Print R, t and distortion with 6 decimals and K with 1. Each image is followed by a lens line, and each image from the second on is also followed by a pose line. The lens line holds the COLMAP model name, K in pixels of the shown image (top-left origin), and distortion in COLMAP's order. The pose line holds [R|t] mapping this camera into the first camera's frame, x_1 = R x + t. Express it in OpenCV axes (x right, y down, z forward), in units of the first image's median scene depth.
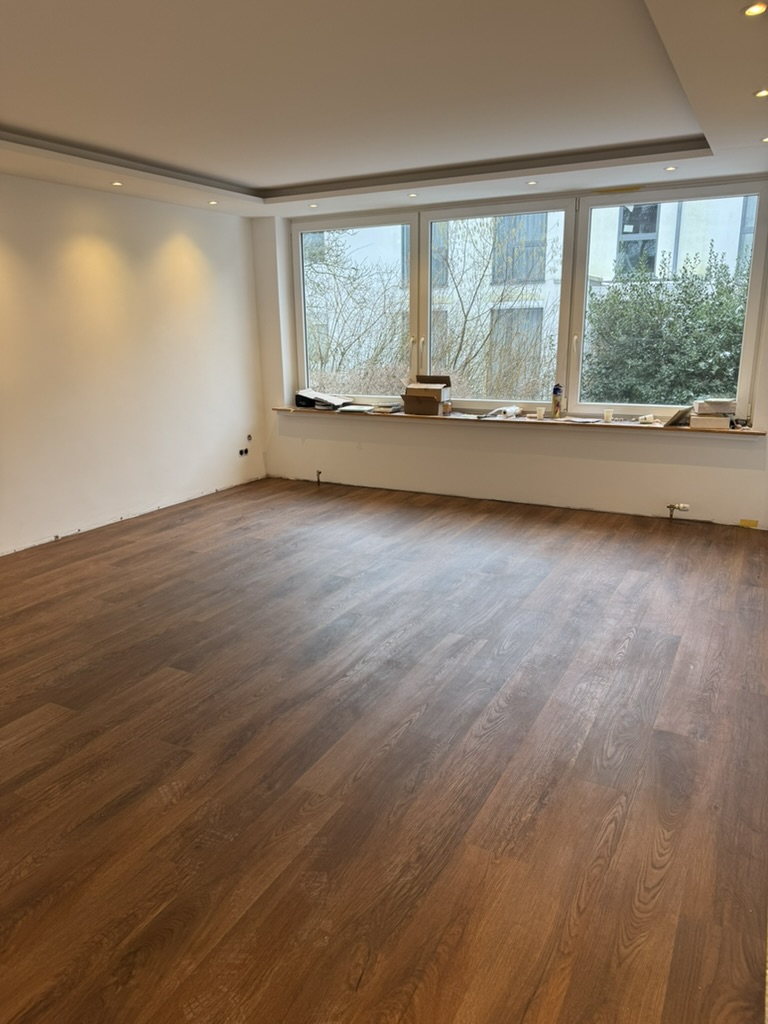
lens RADIAL K [[722.0, 0, 391.5], [0, 722.0, 508.3], [0, 0, 1]] dist [0.197233, -0.399482]
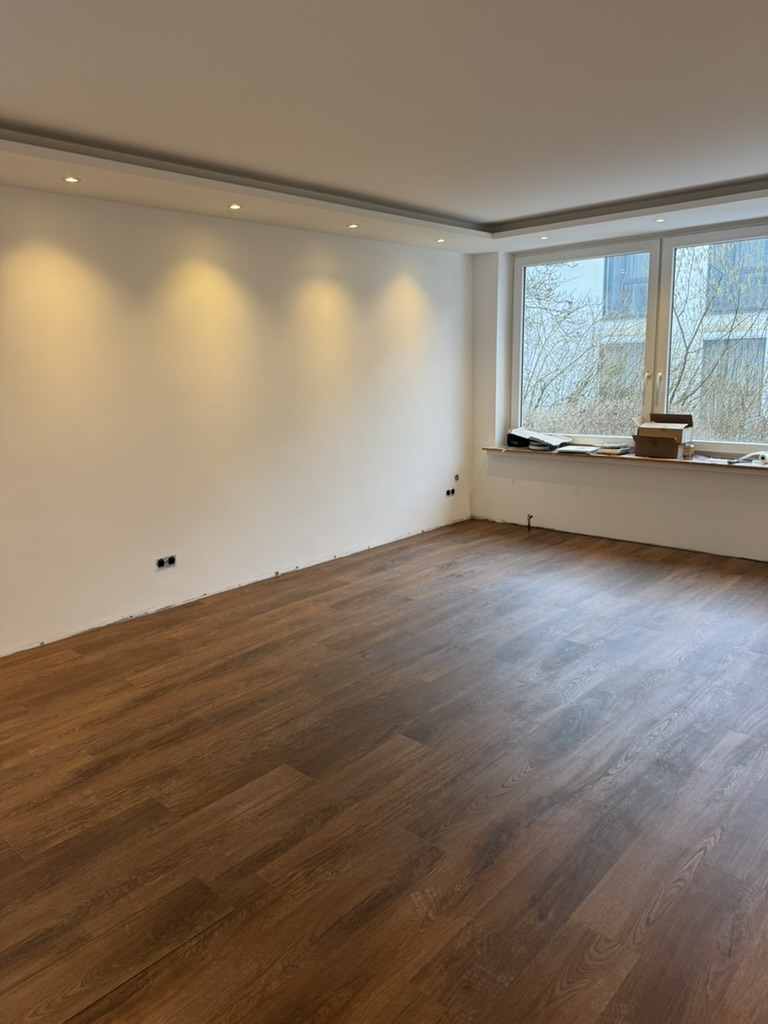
lens RADIAL K [[711.2, 0, 384.0], [0, 711.2, 512.0], [0, 0, 1]] dist [0.097580, -0.165471]
pose [[0.971593, 0.038047, -0.233578, -0.100813], [-0.046334, 0.998473, -0.030091, -0.027672], [0.232077, 0.040059, 0.971872, 0.090372]]
